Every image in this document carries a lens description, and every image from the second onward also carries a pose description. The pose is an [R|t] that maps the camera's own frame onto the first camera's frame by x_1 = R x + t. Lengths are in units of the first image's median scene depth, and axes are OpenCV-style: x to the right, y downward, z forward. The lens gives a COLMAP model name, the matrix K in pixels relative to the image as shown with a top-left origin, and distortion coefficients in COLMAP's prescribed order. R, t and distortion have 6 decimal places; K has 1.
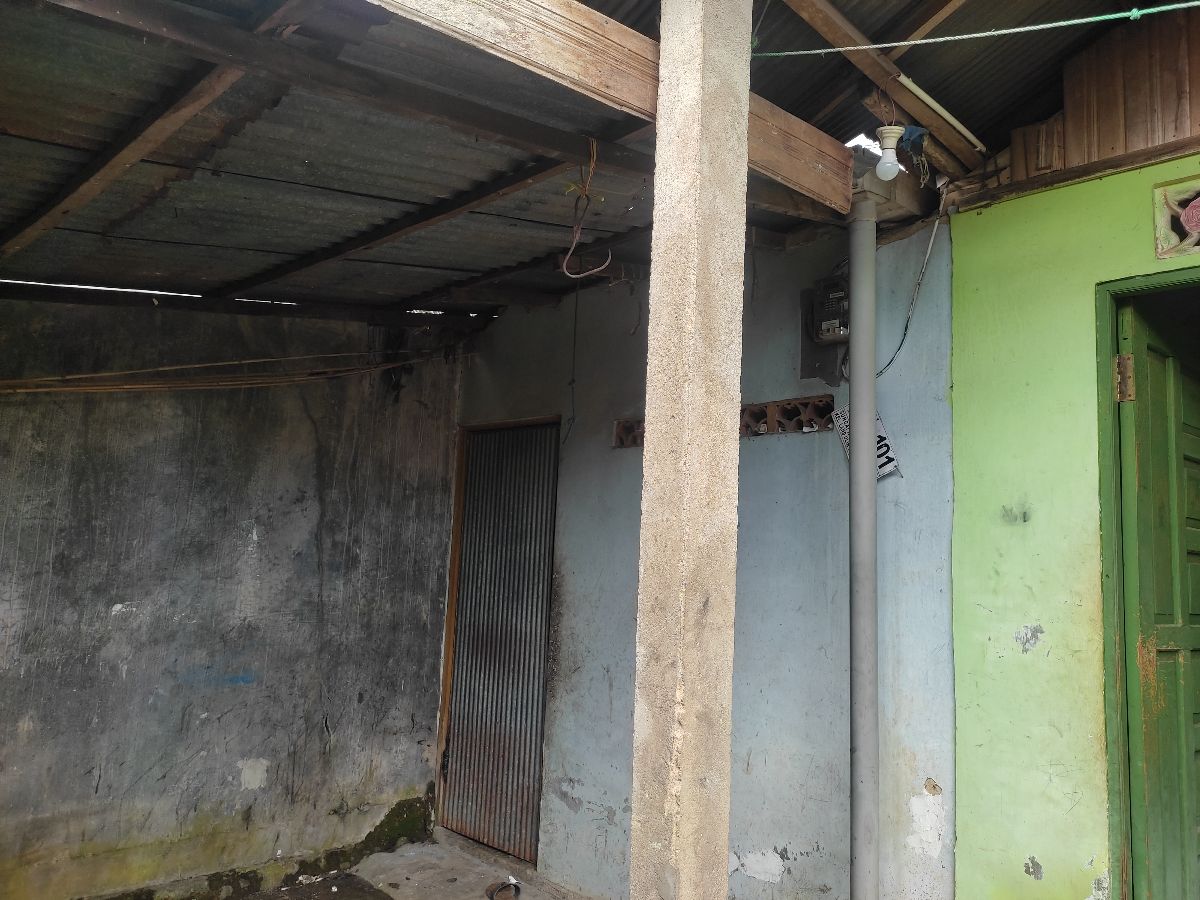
lens RADIAL K [[886.3, 0, 600.0], [0, 886.3, 450.0], [0, 0, 1]] dist [0.104287, -0.091256]
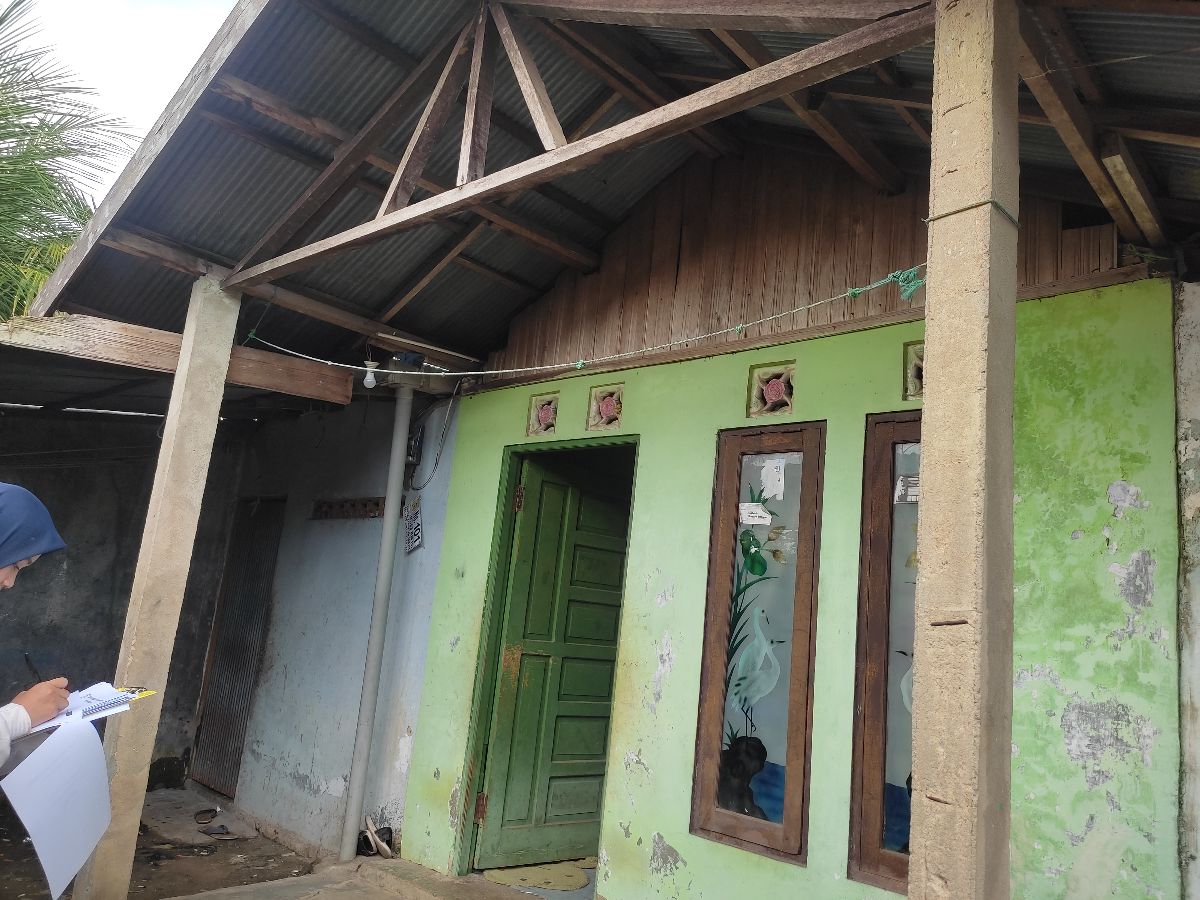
lens RADIAL K [[886.3, 0, 600.0], [0, 886.3, 450.0], [0, 0, 1]] dist [0.104287, -0.091256]
pose [[0.998376, 0.056301, -0.008710, 0.509937], [-0.056747, 0.996300, -0.064542, -0.049301], [0.005044, 0.064931, 0.997877, -0.519402]]
